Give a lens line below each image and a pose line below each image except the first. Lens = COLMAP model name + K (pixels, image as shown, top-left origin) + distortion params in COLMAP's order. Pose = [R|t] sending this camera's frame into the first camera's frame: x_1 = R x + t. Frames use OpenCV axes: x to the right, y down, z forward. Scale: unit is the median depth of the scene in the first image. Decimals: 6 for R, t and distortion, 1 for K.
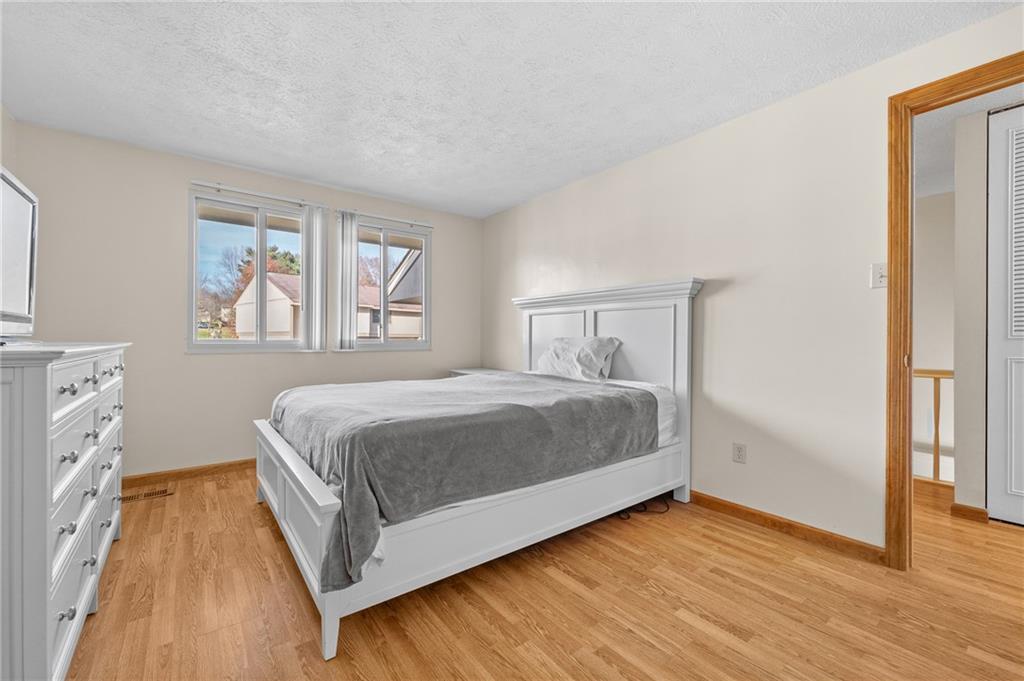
lens RADIAL K [[413.2, 0, 507.9], [0, 413.2, 339.0], [0, 0, 1]] dist [-0.000161, -0.000603]
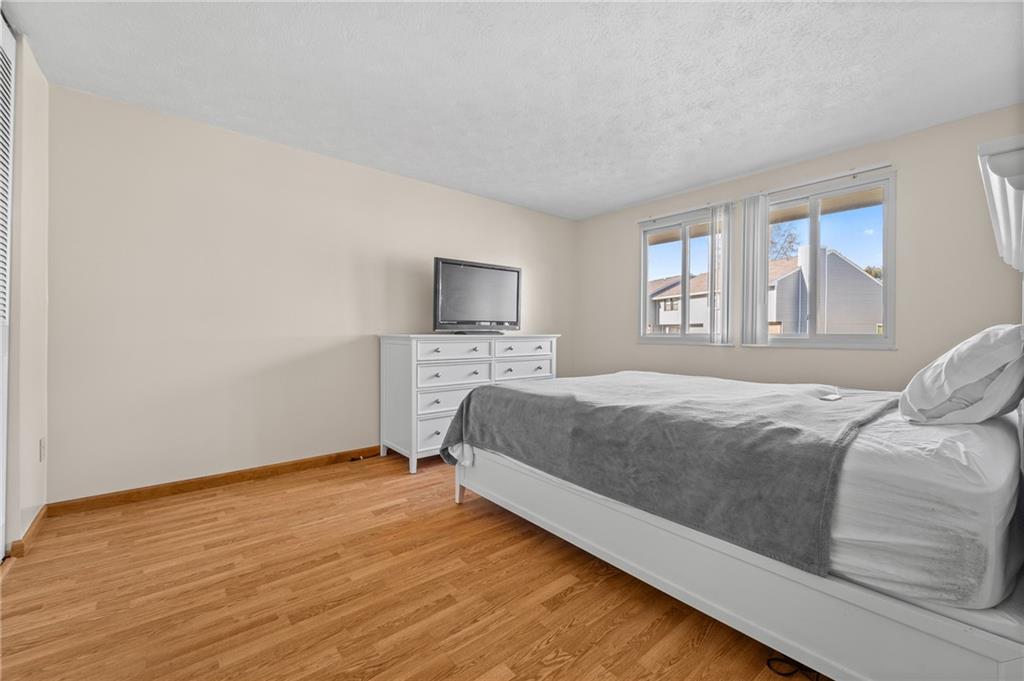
lens RADIAL K [[427.5, 0, 515.5], [0, 427.5, 332.0], [0, 0, 1]] dist [0.000823, -0.000247]
pose [[0.035395, -0.008474, -0.999337, 1.025903], [-0.007836, 0.999931, -0.008757, 0.015879], [0.999343, 0.008141, 0.035326, 0.812752]]
